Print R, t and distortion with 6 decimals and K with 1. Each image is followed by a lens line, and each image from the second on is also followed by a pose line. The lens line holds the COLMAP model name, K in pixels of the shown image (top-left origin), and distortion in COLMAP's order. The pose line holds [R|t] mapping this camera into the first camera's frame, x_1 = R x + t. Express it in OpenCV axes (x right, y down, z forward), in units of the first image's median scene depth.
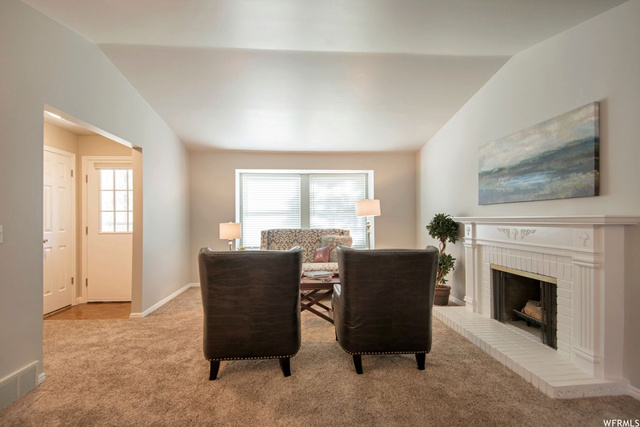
lens RADIAL K [[331.6, 0, 319.4], [0, 331.6, 220.7], [0, 0, 1]] dist [-0.001033, -0.000254]
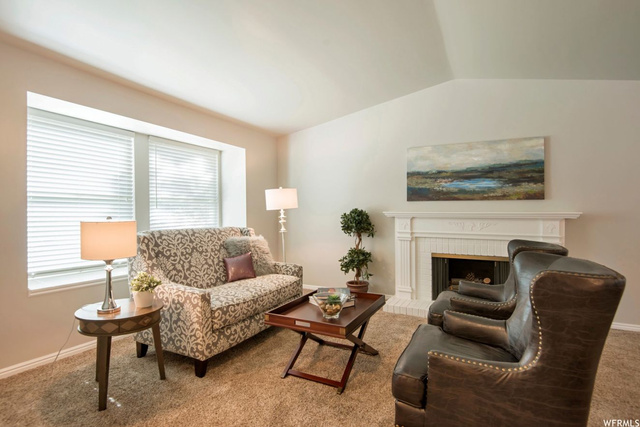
lens RADIAL K [[336.0, 0, 317.2], [0, 336.0, 214.9], [0, 0, 1]] dist [0.048723, -0.045209]
pose [[0.506122, -0.001098, 0.862461, -0.780807], [-0.002193, 0.999994, 0.002560, -0.004988], [-0.862459, -0.003187, 0.506117, 0.847359]]
